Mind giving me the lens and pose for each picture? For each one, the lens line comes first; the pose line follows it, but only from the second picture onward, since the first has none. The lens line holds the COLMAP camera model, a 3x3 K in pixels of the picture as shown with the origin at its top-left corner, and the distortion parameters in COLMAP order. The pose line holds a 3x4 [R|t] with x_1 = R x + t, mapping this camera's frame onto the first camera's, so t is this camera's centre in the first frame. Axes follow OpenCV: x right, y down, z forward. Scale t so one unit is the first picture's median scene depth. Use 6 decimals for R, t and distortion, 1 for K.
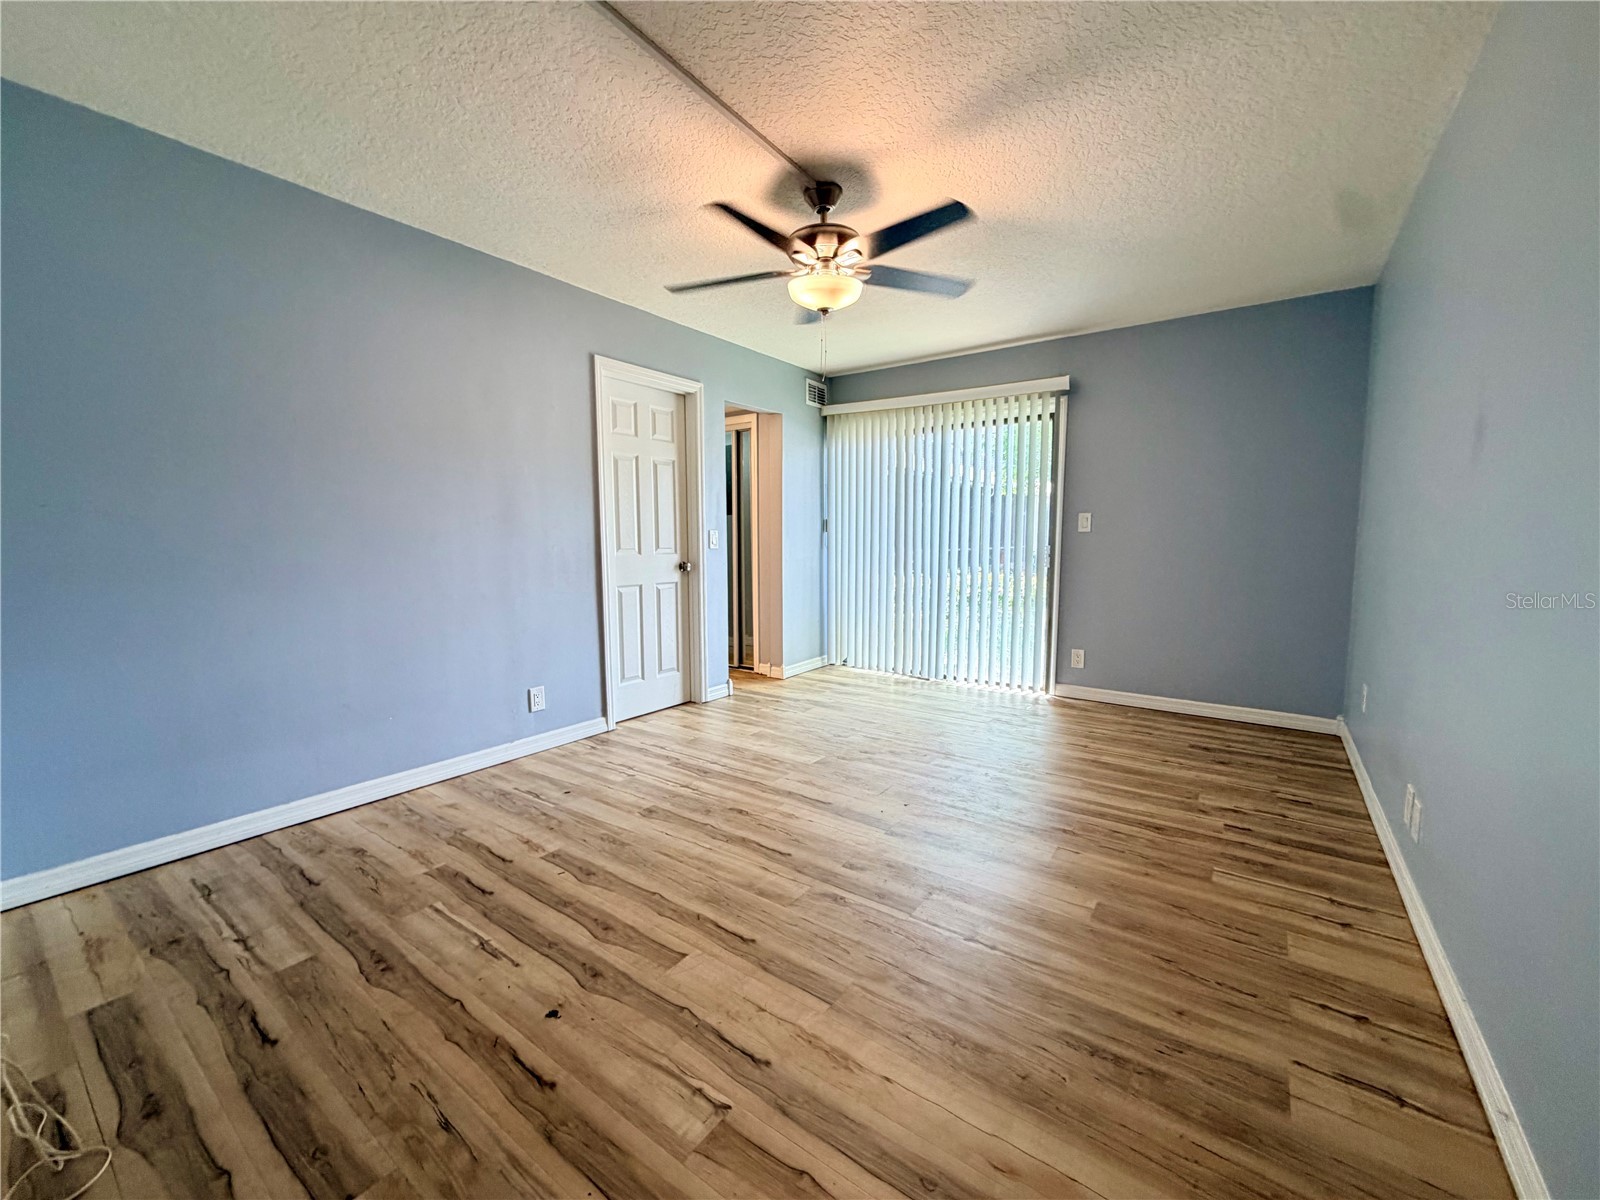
lens RADIAL K [[658.1, 0, 801.4], [0, 658.1, 604.5], [0, 0, 1]] dist [0.001605, -0.000009]
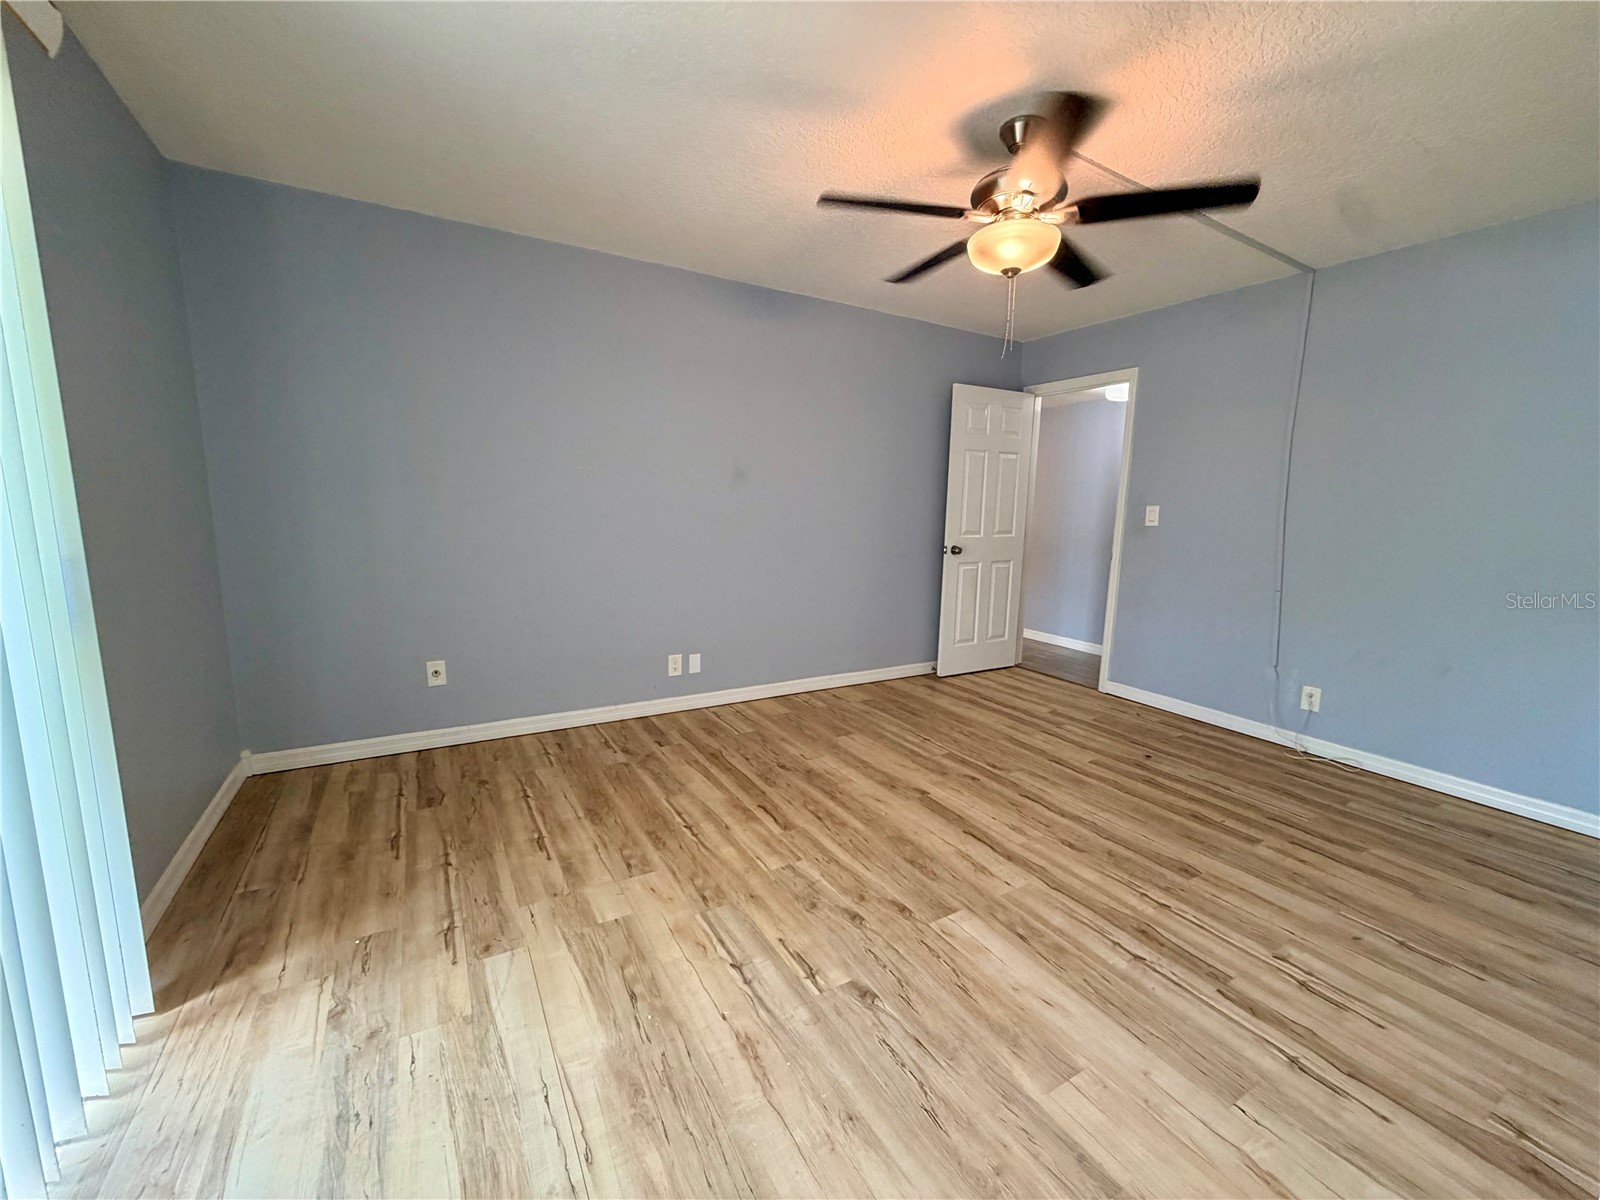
lens RADIAL K [[658.1, 0, 796.7], [0, 658.1, 599.2], [0, 0, 1]] dist [0.001605, -0.000009]
pose [[-0.916090, -0.078773, 0.393159, -0.080833], [0.018866, 0.970959, 0.238501, -0.248306], [-0.400529, 0.225906, -0.888000, 1.979798]]
